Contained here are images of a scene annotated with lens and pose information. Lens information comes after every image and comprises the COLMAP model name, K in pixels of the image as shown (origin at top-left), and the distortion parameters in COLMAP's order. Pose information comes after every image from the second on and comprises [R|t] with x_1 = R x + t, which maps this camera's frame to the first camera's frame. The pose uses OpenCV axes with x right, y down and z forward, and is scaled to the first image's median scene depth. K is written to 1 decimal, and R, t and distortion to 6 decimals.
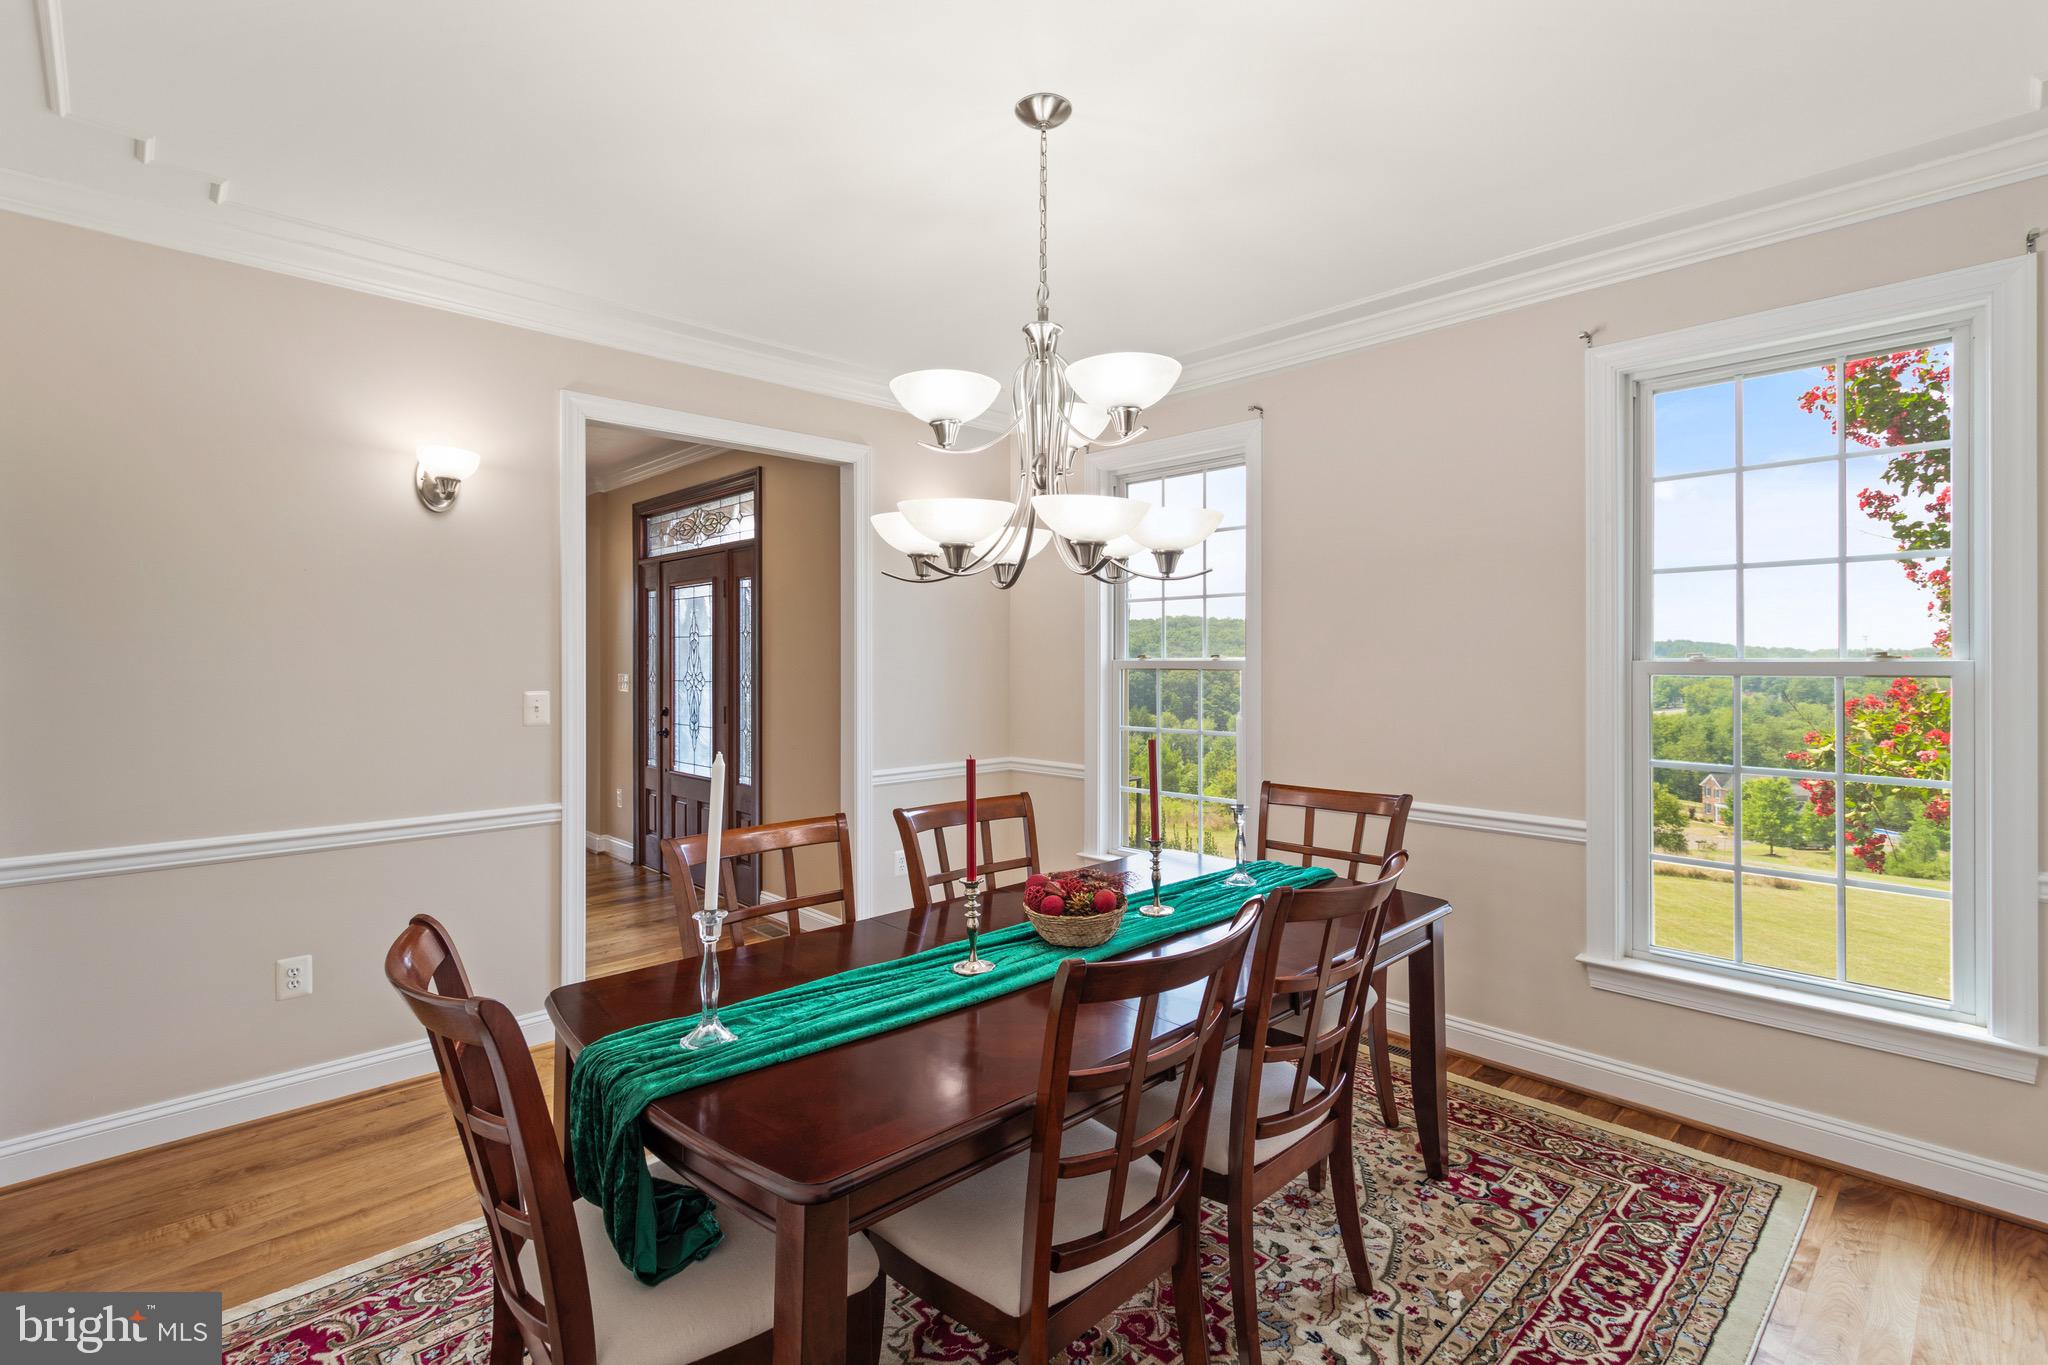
lens RADIAL K [[943.2, 0, 1030.1], [0, 943.2, 650.4], [0, 0, 1]] dist [-0.003688, -0.000273]
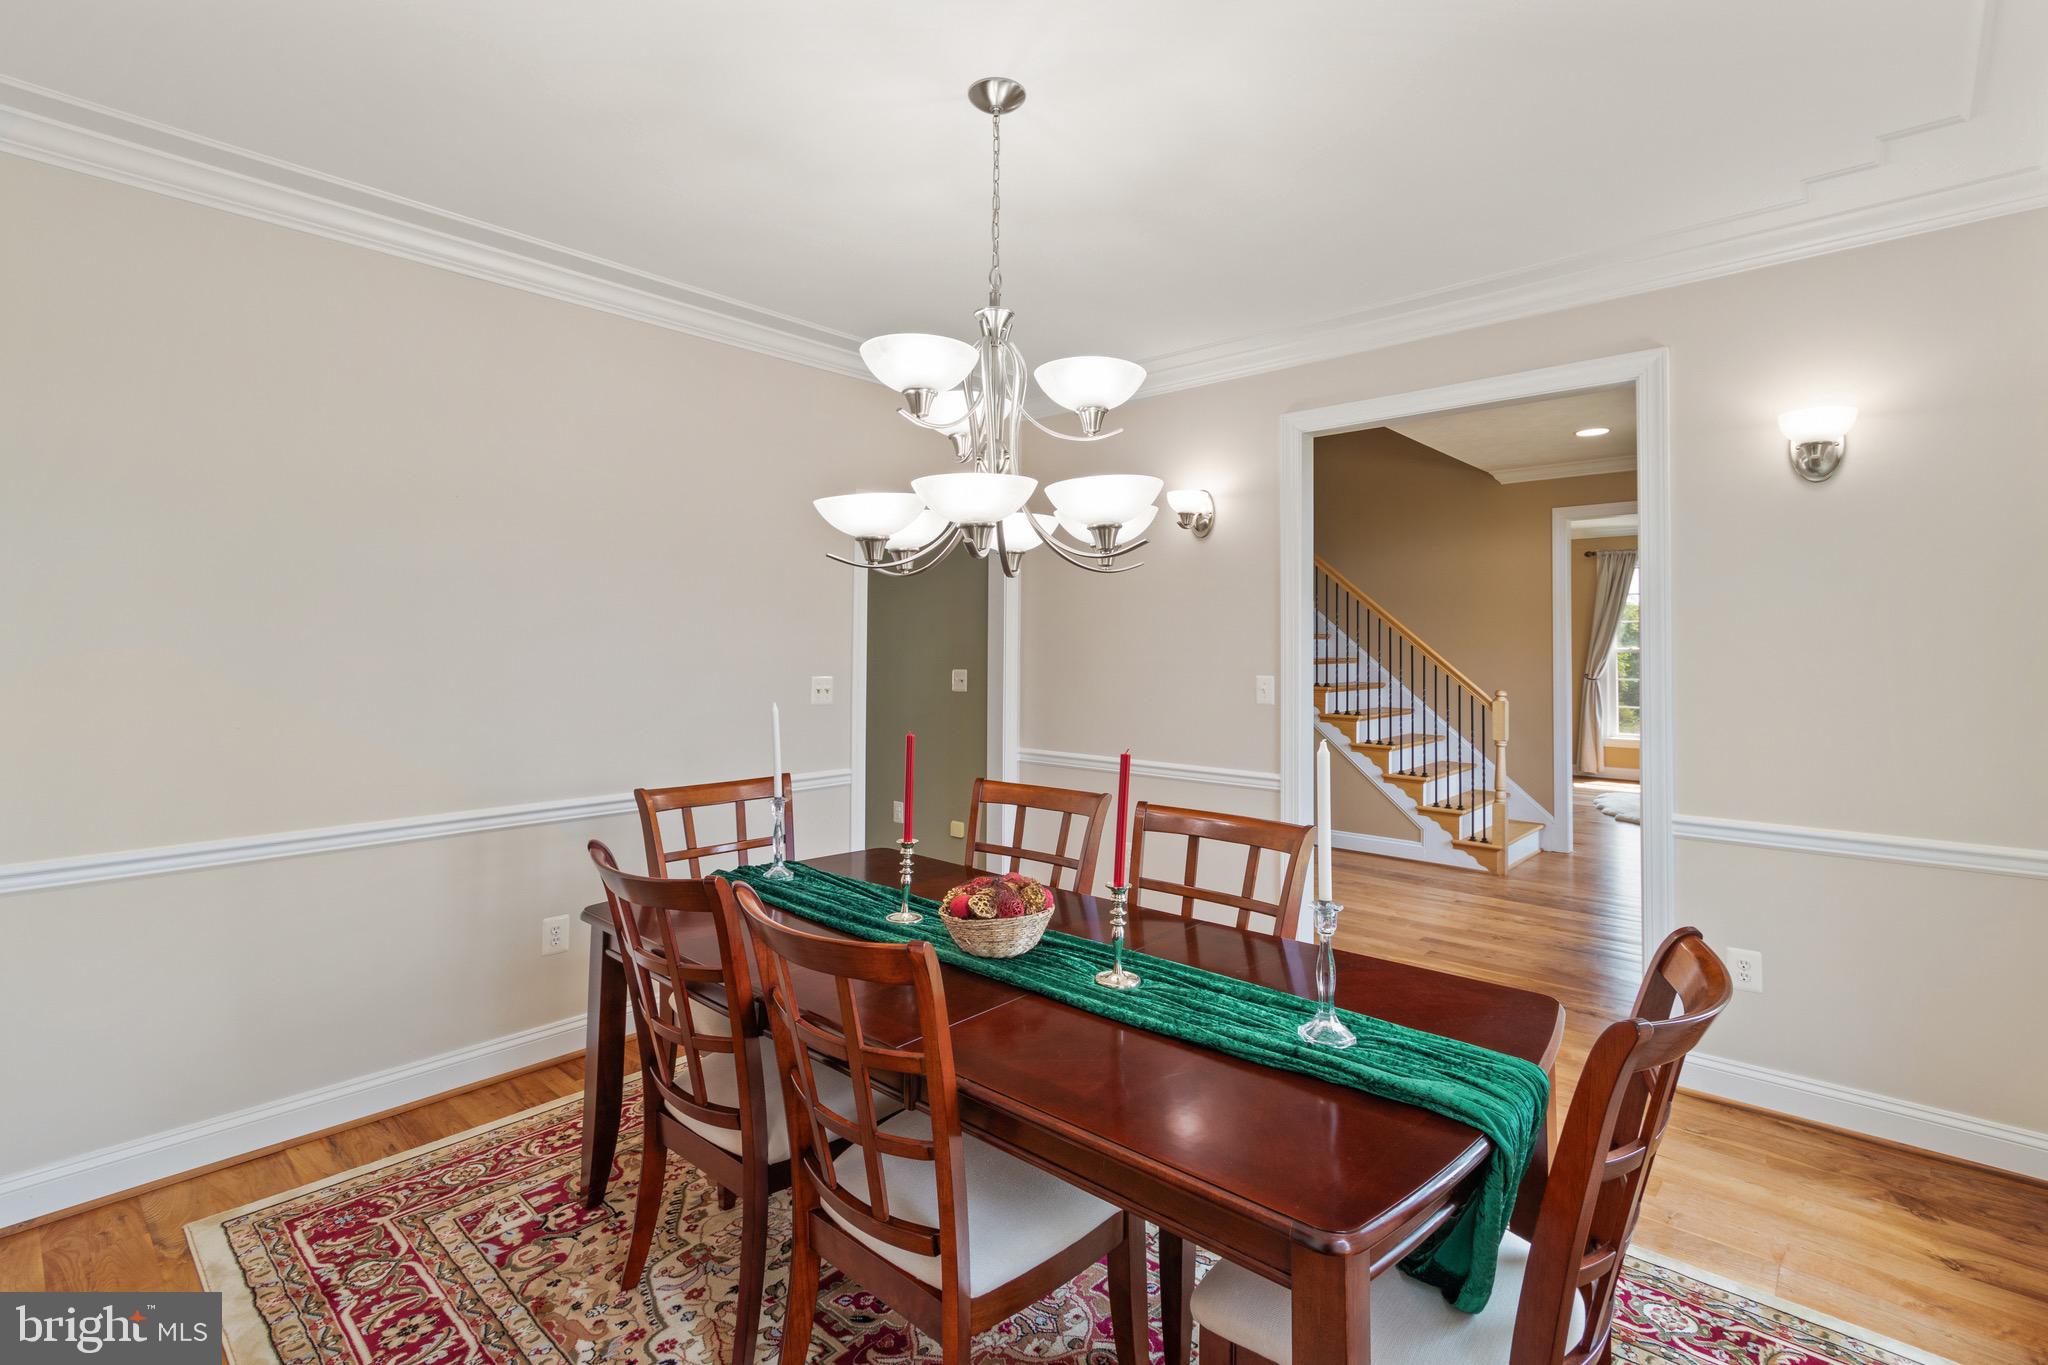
lens RADIAL K [[952.5, 0, 1018.1], [0, 952.5, 615.5], [0, 0, 1]] dist [0.007733, -0.000067]
pose [[0.074087, -0.026405, -0.996902, 1.495899], [0.004181, 0.999649, -0.026167, -0.004579], [0.997243, -0.002229, 0.074172, 1.407551]]
